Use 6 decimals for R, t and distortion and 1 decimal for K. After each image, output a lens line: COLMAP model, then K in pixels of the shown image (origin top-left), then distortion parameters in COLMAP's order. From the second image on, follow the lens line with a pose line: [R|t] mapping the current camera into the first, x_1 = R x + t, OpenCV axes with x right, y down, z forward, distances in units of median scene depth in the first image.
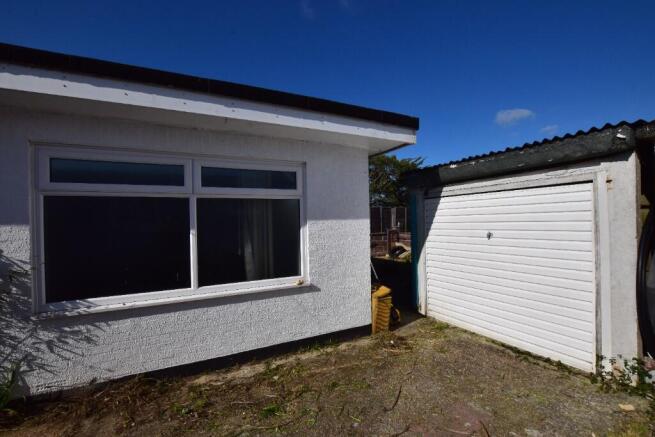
lens RADIAL K [[289.3, 0, 330.8], [0, 289.3, 221.1], [0, 0, 1]] dist [-0.033032, 0.003798]
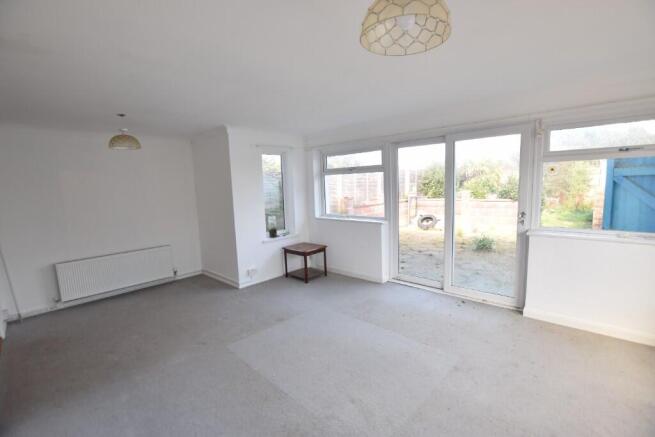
lens RADIAL K [[293.0, 0, 331.1], [0, 293.0, 221.3], [0, 0, 1]] dist [-0.025496, -0.000215]
pose [[0.944778, -0.043267, 0.324842, -0.290772], [0.004154, 0.992748, 0.120145, -0.000119], [-0.327684, -0.112161, 0.938106, 0.262861]]
